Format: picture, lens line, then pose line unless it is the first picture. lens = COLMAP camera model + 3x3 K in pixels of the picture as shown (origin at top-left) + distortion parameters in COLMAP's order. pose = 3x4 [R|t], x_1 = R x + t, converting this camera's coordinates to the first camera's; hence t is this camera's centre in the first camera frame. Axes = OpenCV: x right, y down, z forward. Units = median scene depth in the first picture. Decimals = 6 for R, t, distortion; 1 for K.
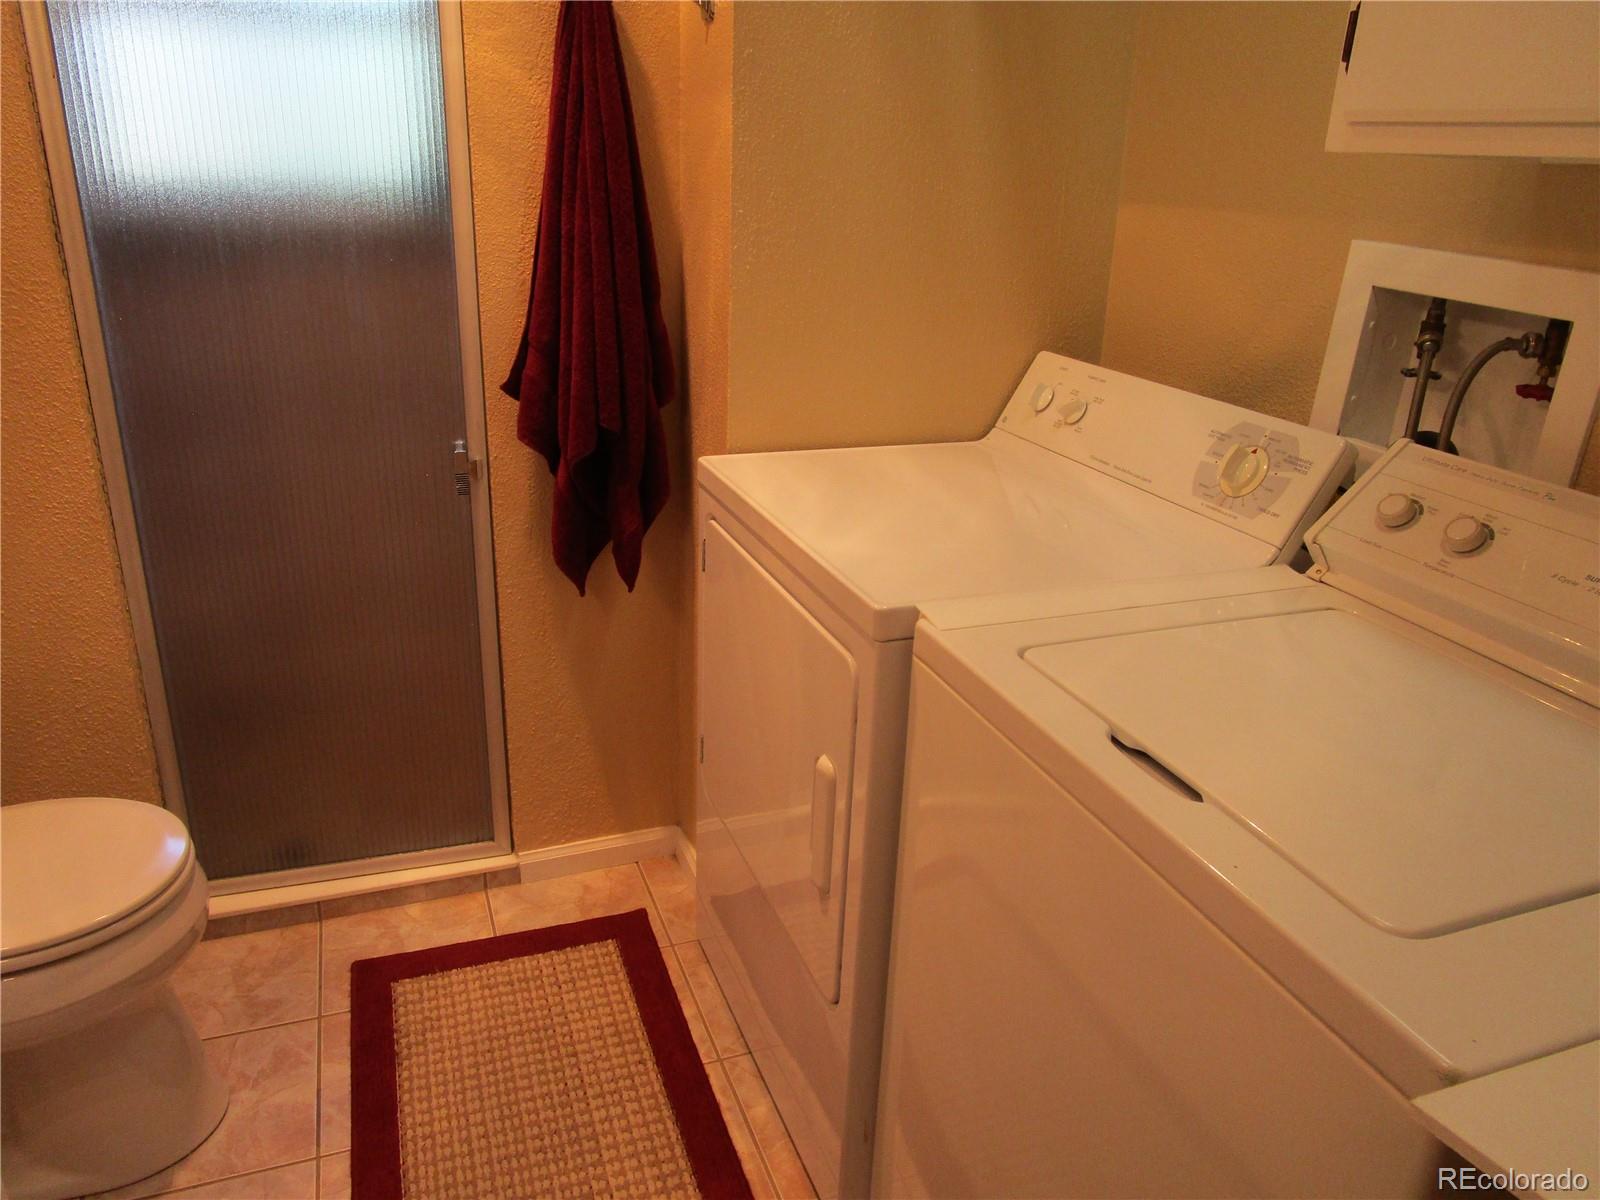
lens RADIAL K [[1136.2, 0, 813.7], [0, 1136.2, 601.3], [0, 0, 1]] dist [-0.024110, 0.002019]
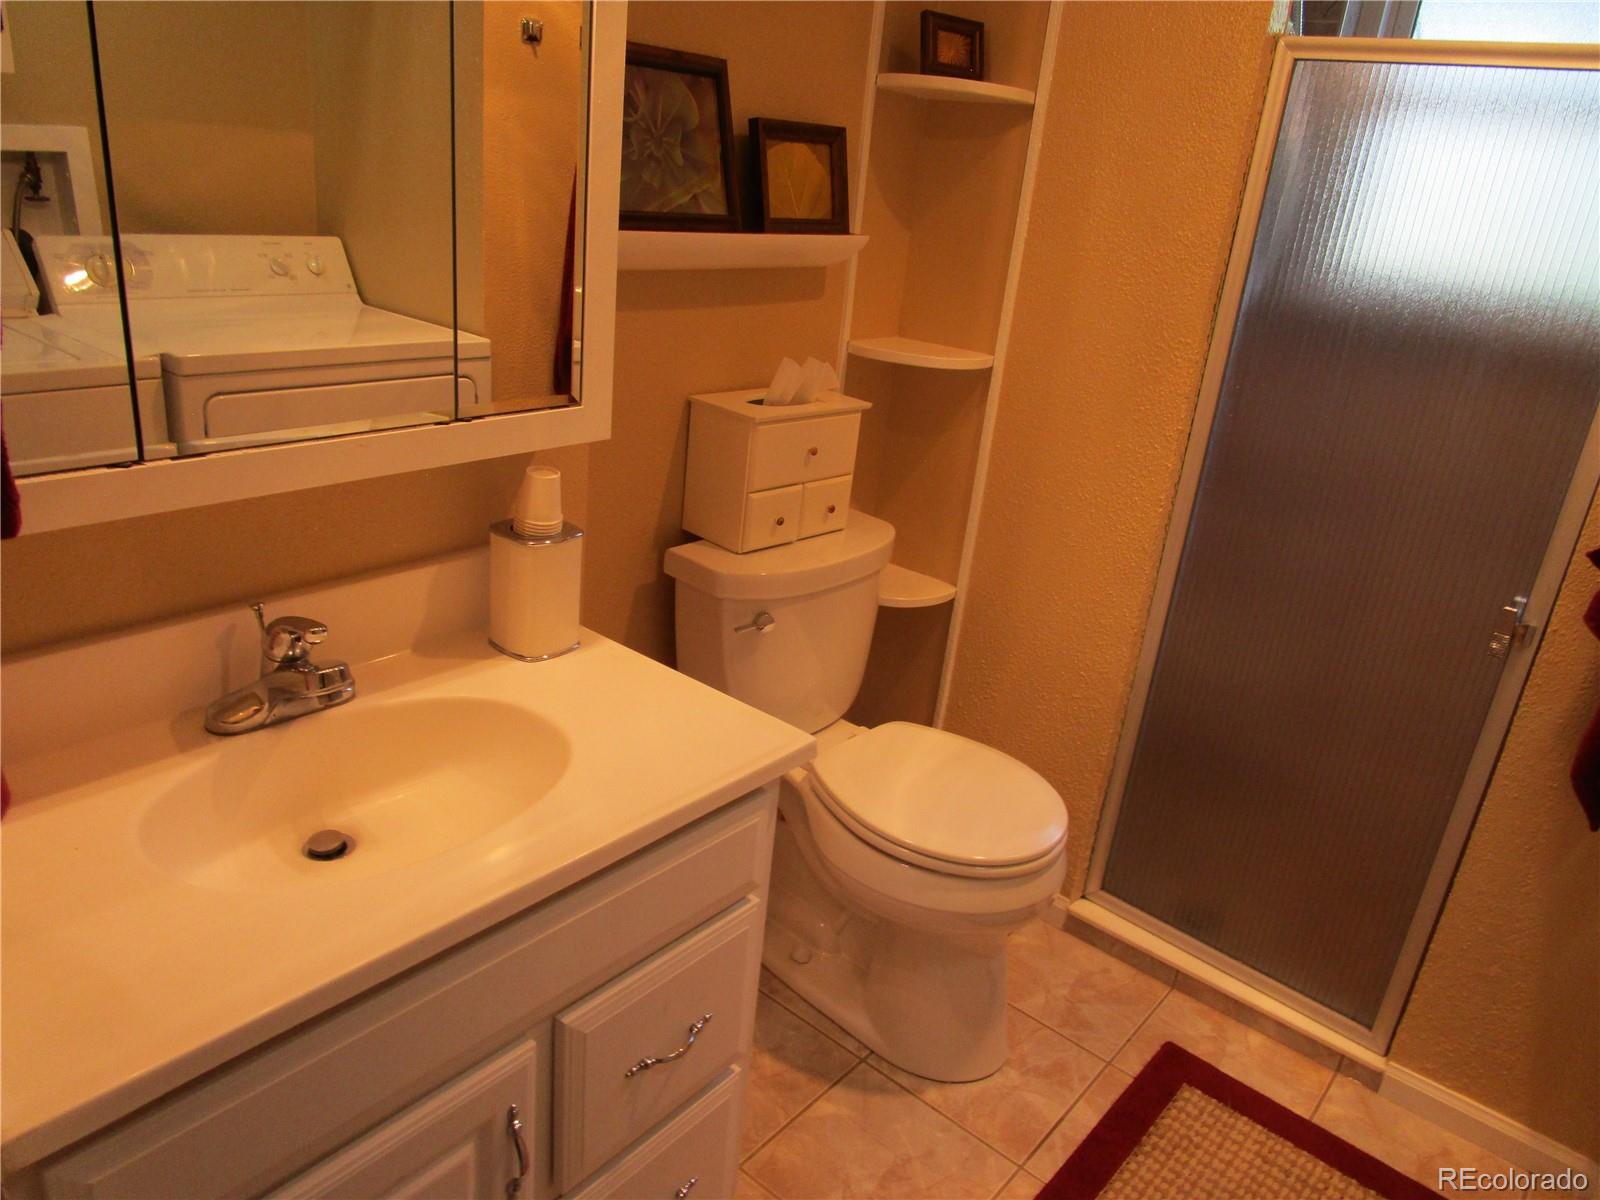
lens RADIAL K [[1136.2, 0, 809.8], [0, 1136.2, 604.3], [0, 0, 1]] dist [-0.024110, 0.002019]
pose [[0.486549, 0.332821, -0.807775, 0.115578], [-0.398057, 0.907499, 0.134147, -0.037004], [0.777702, 0.256272, 0.574025, 0.090046]]
